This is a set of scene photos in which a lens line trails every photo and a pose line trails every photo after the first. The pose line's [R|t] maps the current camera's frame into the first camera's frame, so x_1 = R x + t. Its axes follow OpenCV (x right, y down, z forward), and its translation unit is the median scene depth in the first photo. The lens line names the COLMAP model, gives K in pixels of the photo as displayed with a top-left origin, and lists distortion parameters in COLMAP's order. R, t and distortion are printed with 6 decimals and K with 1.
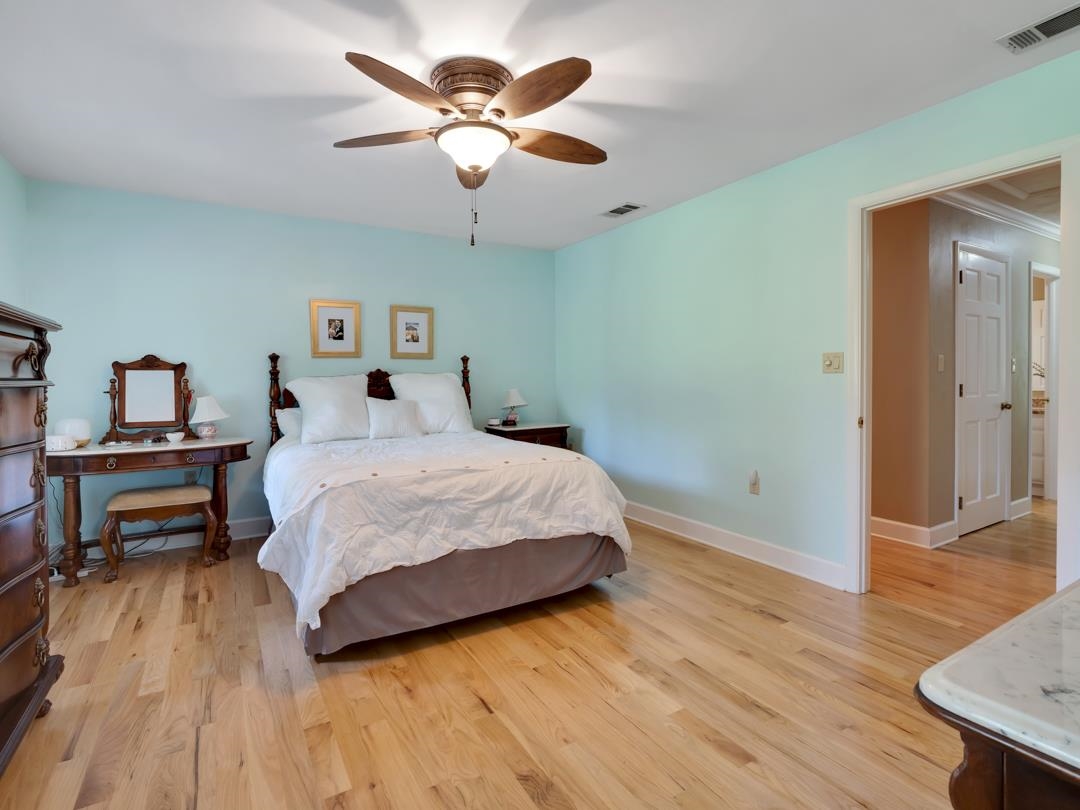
lens RADIAL K [[526.9, 0, 537.9], [0, 526.9, 396.7], [0, 0, 1]] dist [-0.003275, -0.001764]
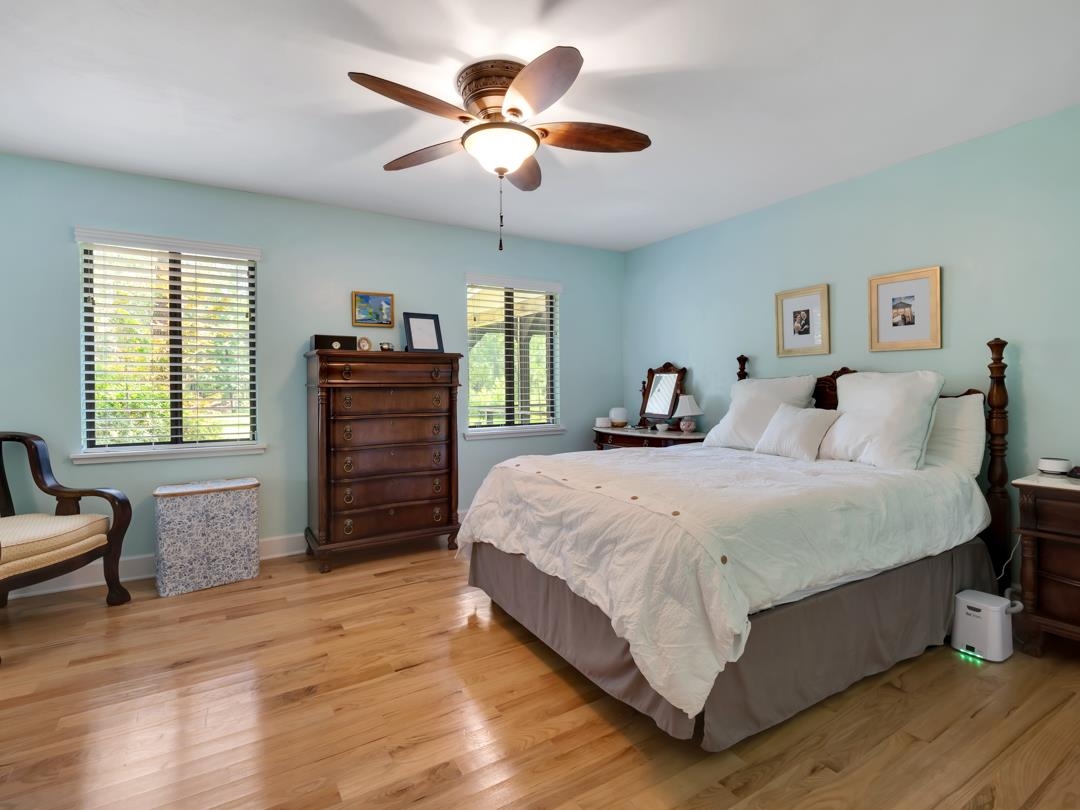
lens RADIAL K [[526.9, 0, 537.9], [0, 526.9, 396.7], [0, 0, 1]] dist [-0.003275, -0.001764]
pose [[0.005225, 0.030764, -0.999513, 0.733898], [-0.026980, 0.999167, 0.030612, -0.034711], [0.999622, 0.026806, 0.006051, 0.892612]]
